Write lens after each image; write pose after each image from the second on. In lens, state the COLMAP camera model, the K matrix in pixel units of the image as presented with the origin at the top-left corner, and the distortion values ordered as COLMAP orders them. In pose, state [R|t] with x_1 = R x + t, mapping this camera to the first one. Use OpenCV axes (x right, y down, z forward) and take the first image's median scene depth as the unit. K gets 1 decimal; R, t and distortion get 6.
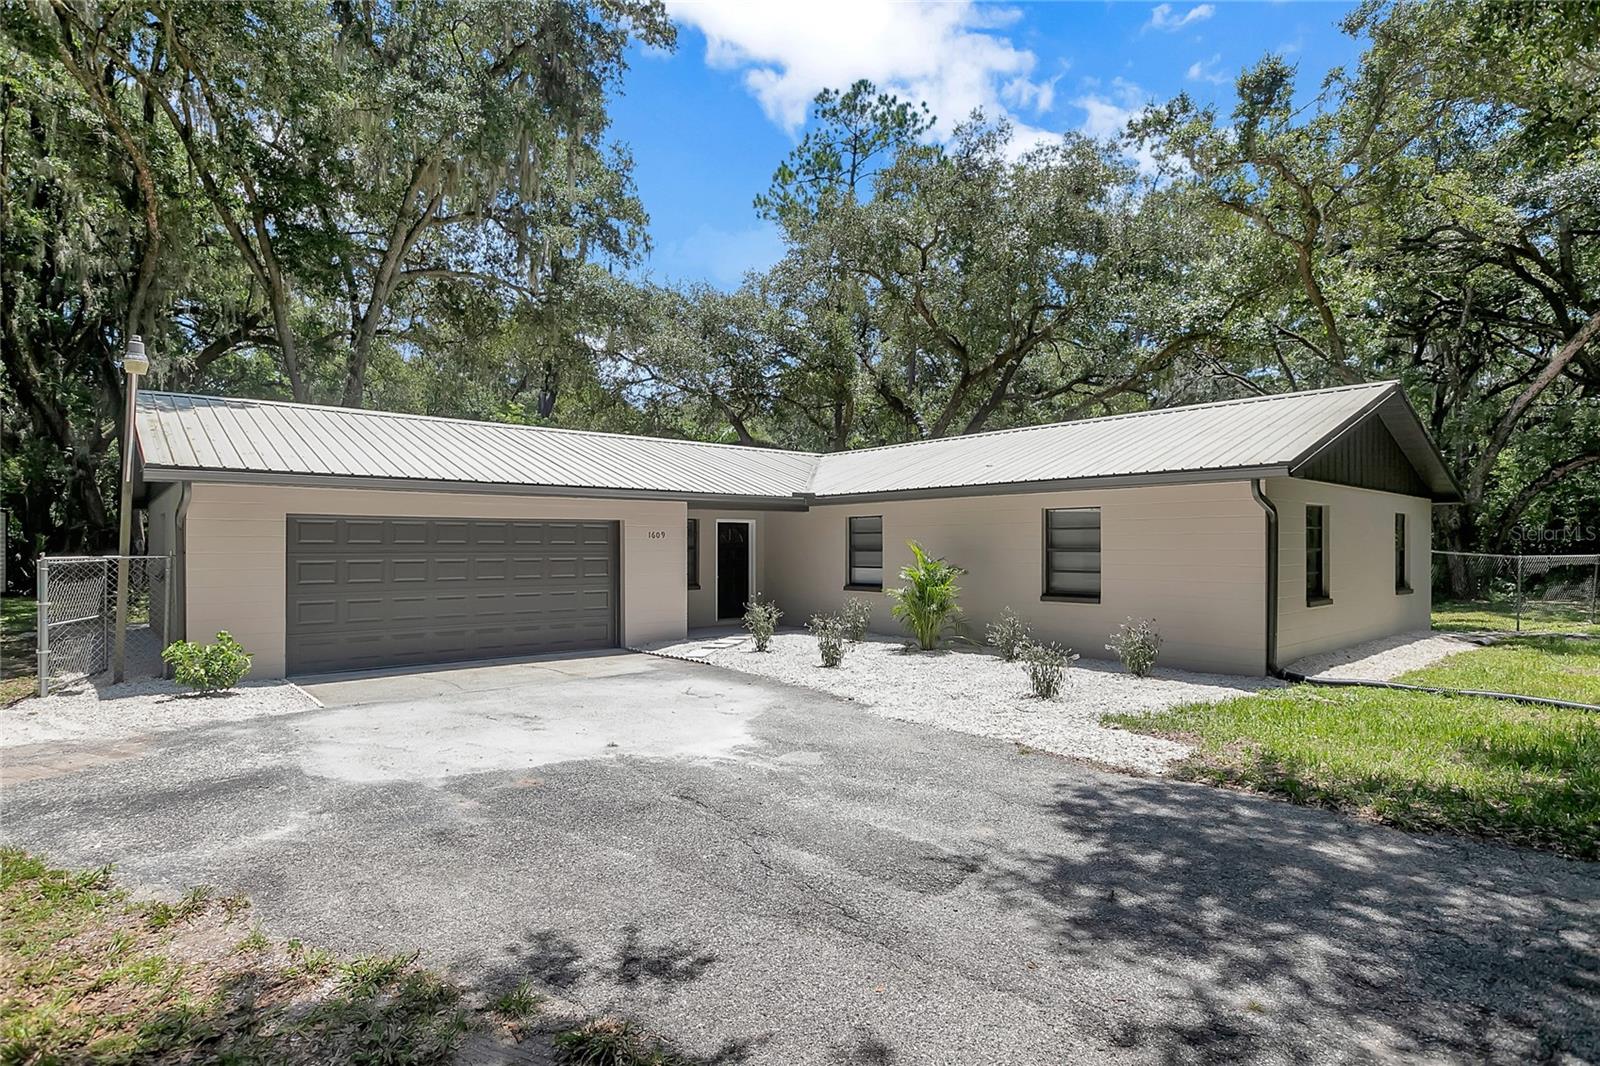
lens RADIAL K [[834.8, 0, 811.5], [0, 834.8, 560.9], [0, 0, 1]] dist [-0.000168, -0.000018]
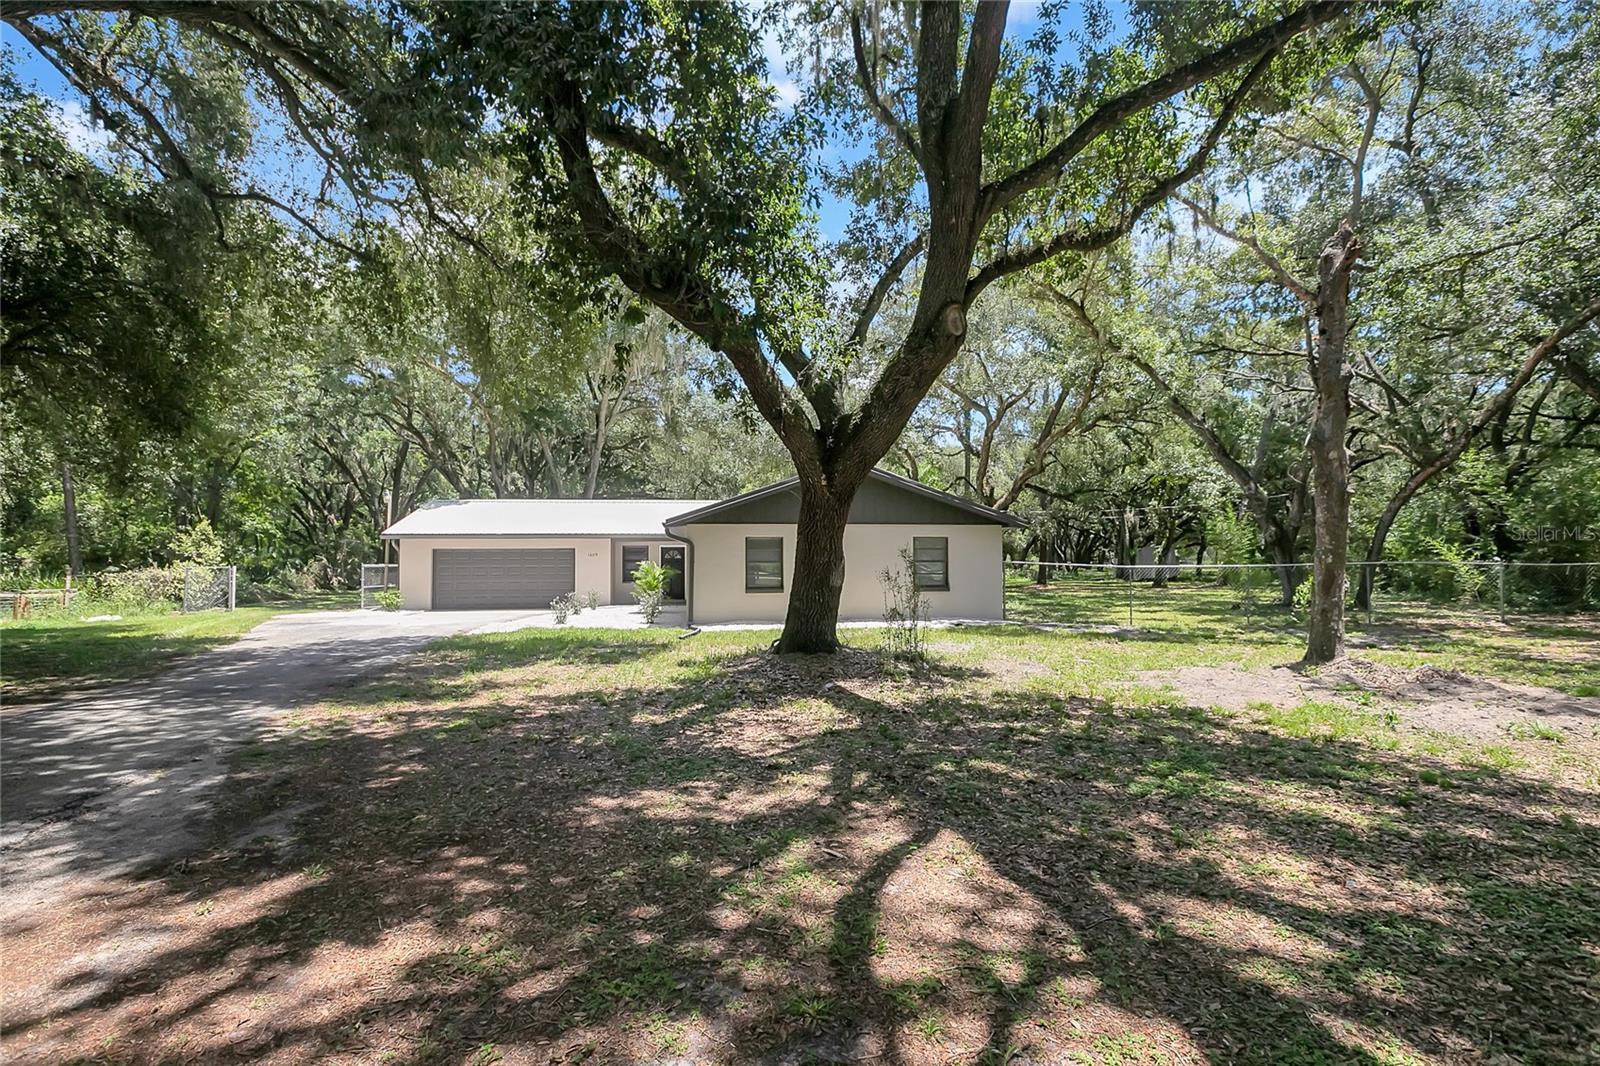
lens RADIAL K [[732.7, 0, 794.6], [0, 732.7, 544.4], [0, 0, 1]] dist [-0.010414, 0.001076]
pose [[0.838027, -0.013552, -0.545460, 1.283696], [-0.005291, 0.999443, -0.032960, -0.002310], [0.545603, 0.030508, 0.837488, -0.280359]]
